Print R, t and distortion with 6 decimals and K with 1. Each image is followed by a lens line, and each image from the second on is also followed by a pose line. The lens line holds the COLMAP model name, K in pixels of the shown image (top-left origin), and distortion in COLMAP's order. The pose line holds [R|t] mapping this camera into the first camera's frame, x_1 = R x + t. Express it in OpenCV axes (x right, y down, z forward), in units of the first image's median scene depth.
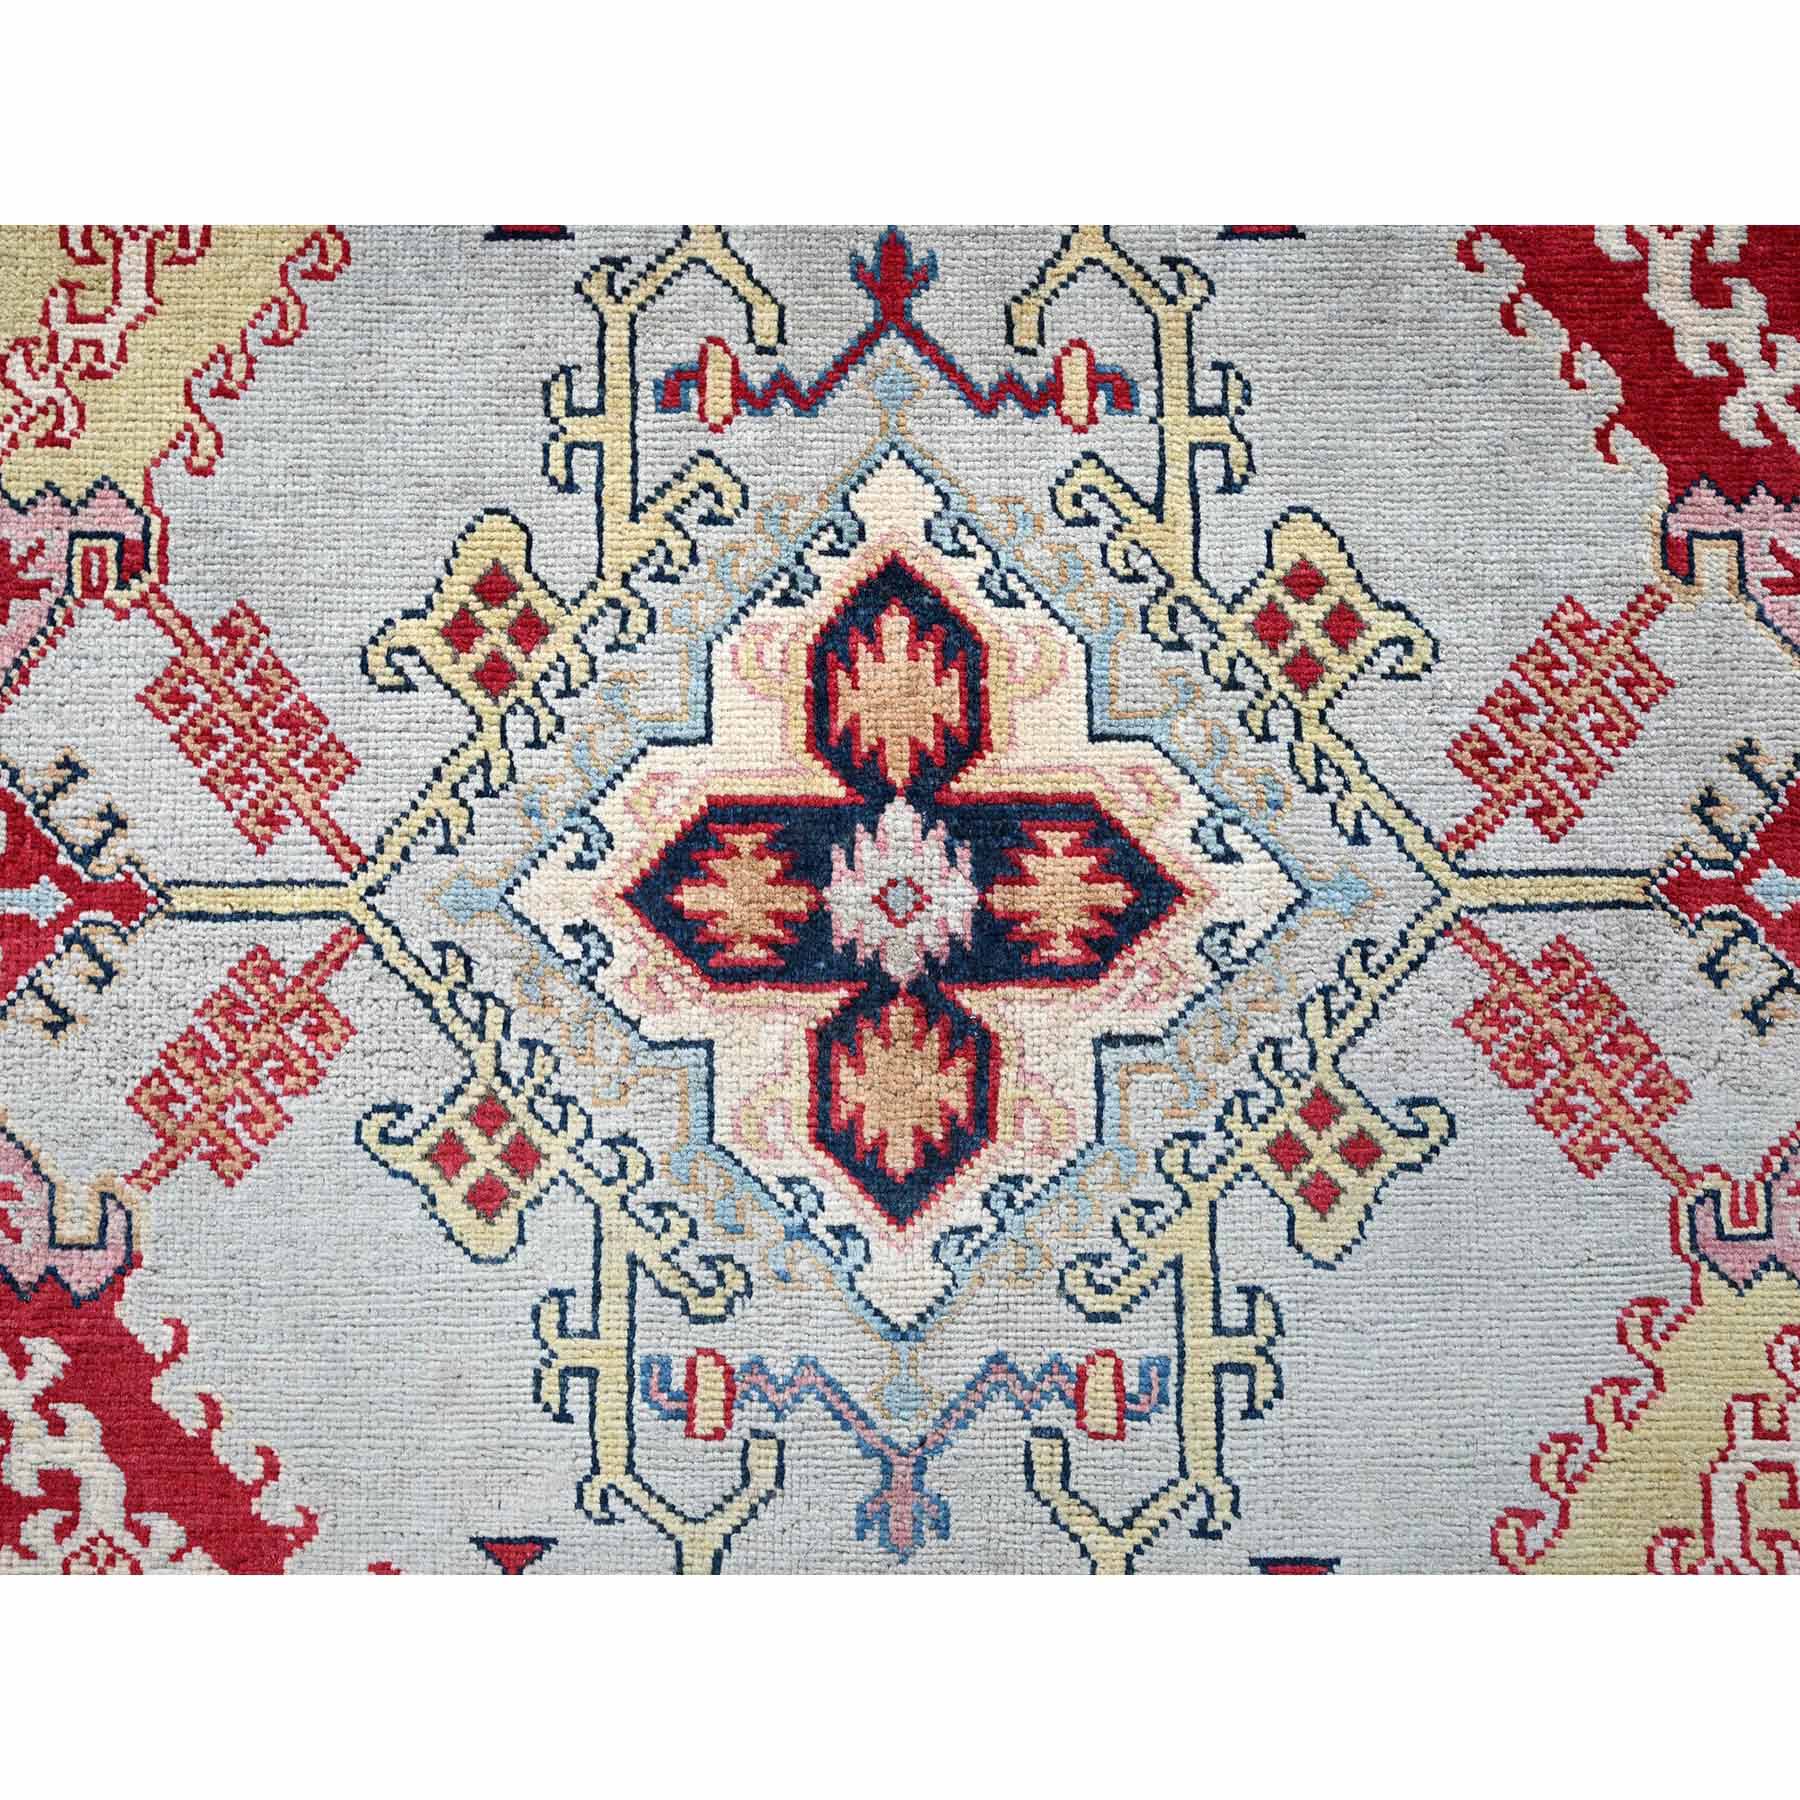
lens RADIAL K [[2880.8, 0, 900.0], [0, 2880.8, 900.0], [0, 0, 1]] dist [-0.021026, -0.023127]
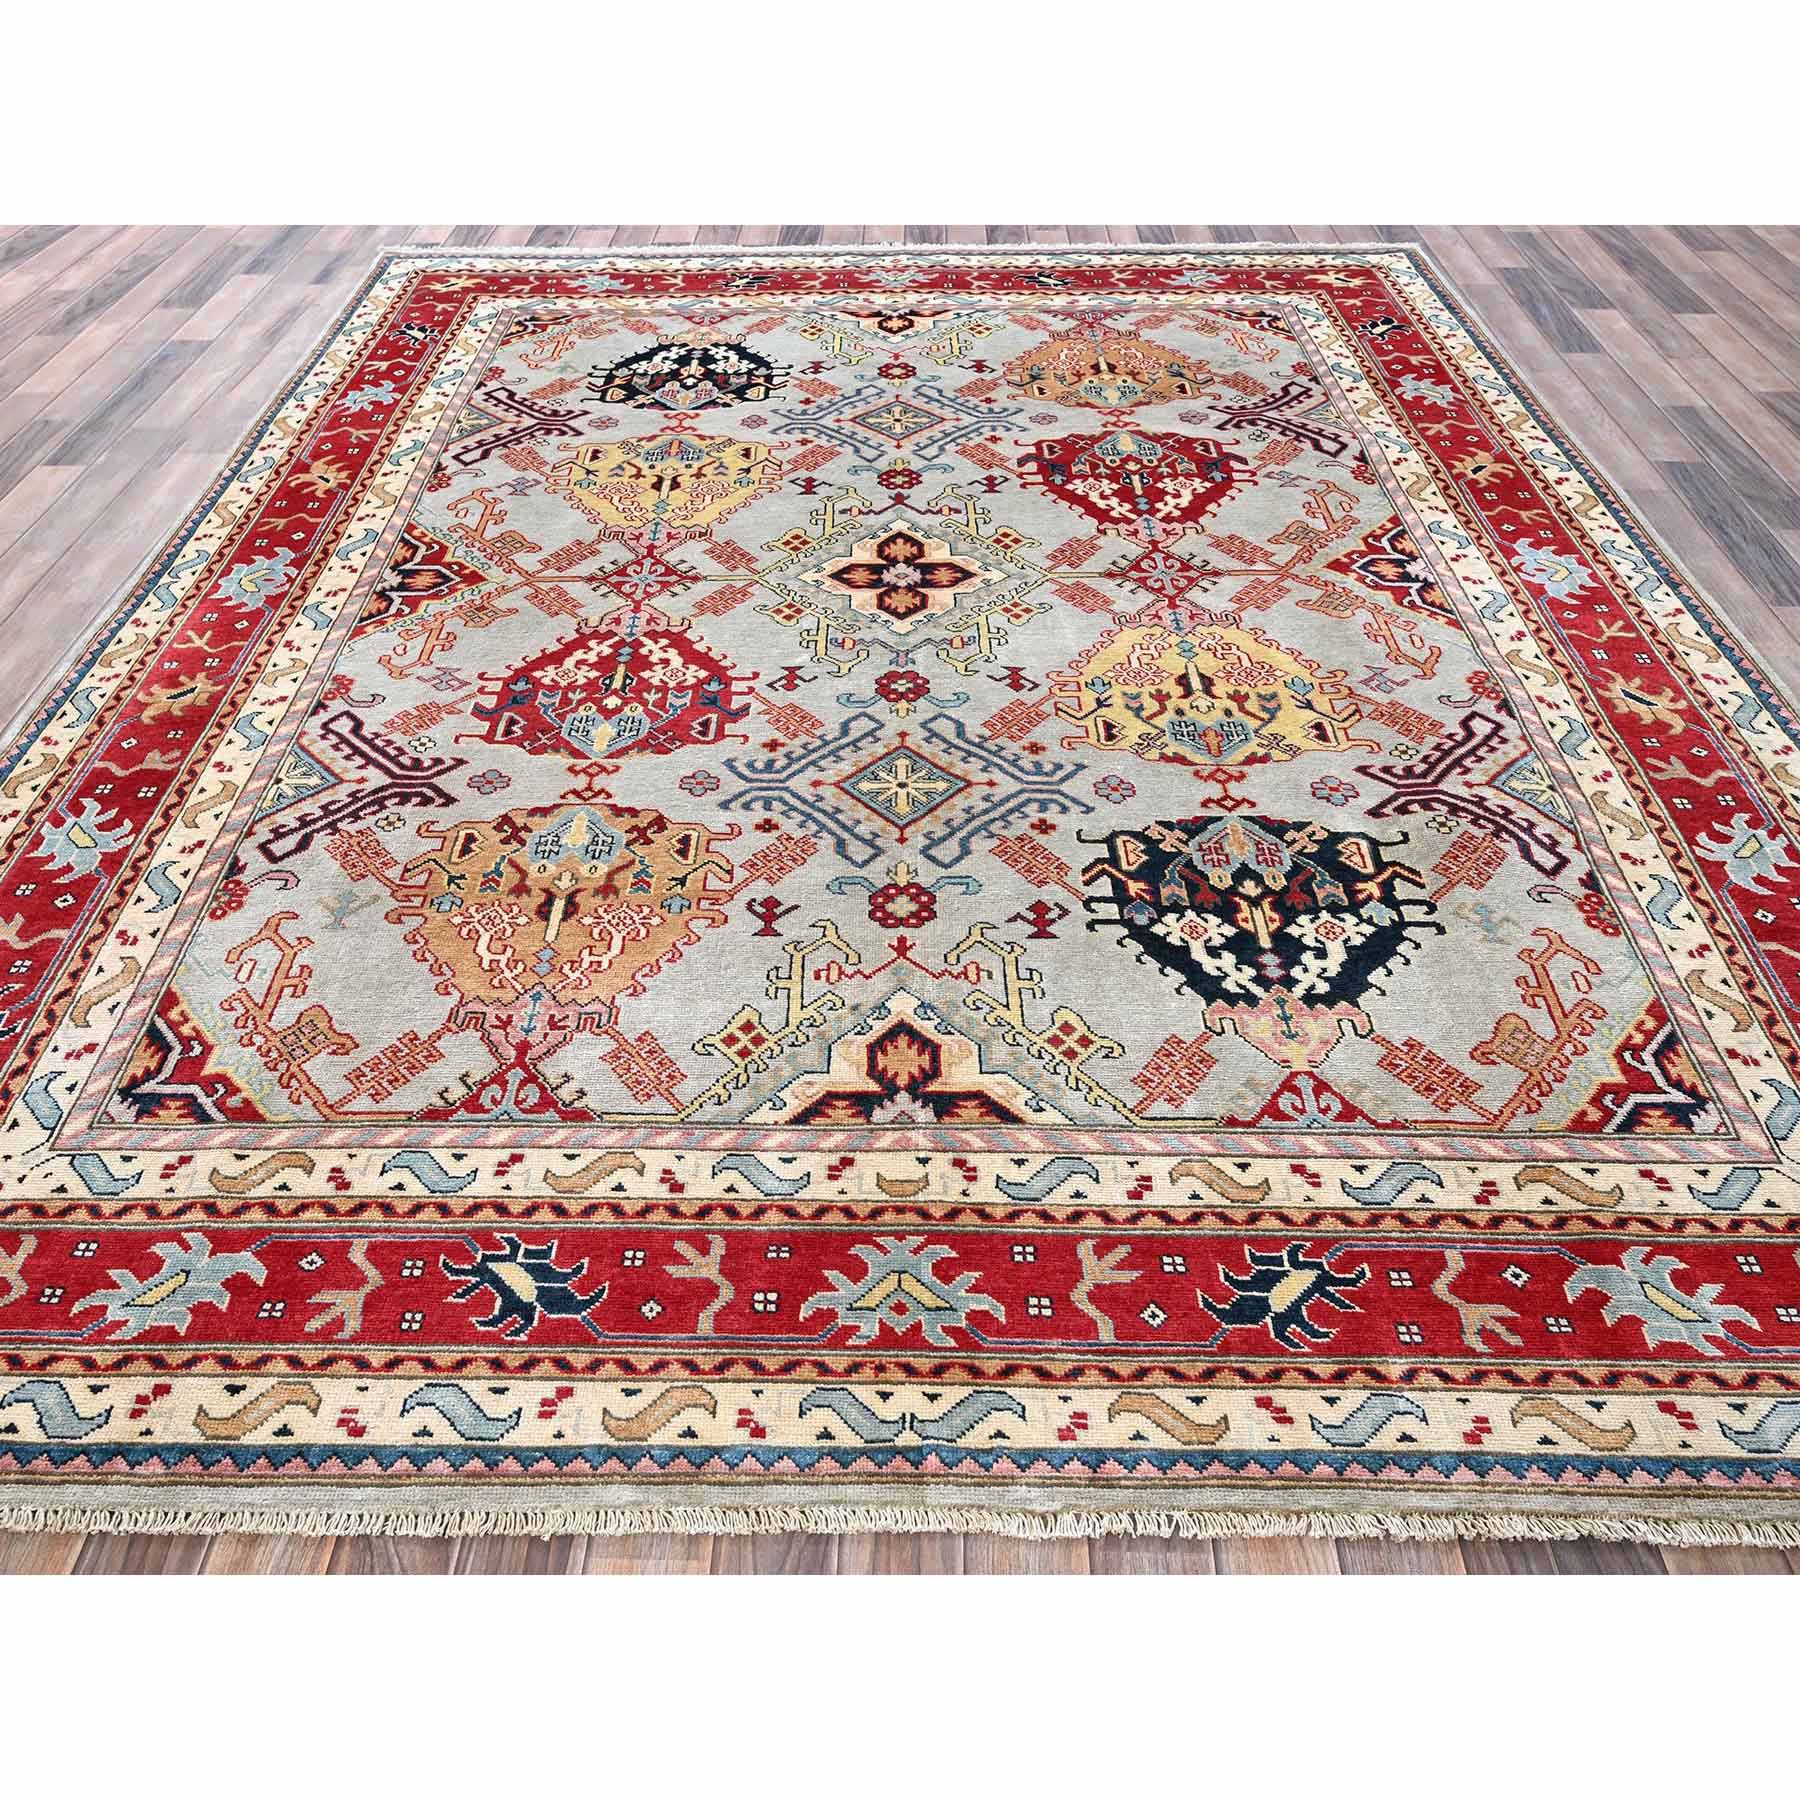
lens RADIAL K [[1630.4, 0, 900.0], [0, 1630.4, 900.0], [0, 0, 1]] dist [-0.001518, 0.000562]
pose [[0.999973, -0.006445, -0.003459, 0.002898], [0.002168, 0.712848, -0.701315, 1.781256], [0.006986, 0.701289, 0.712843, -0.219009]]
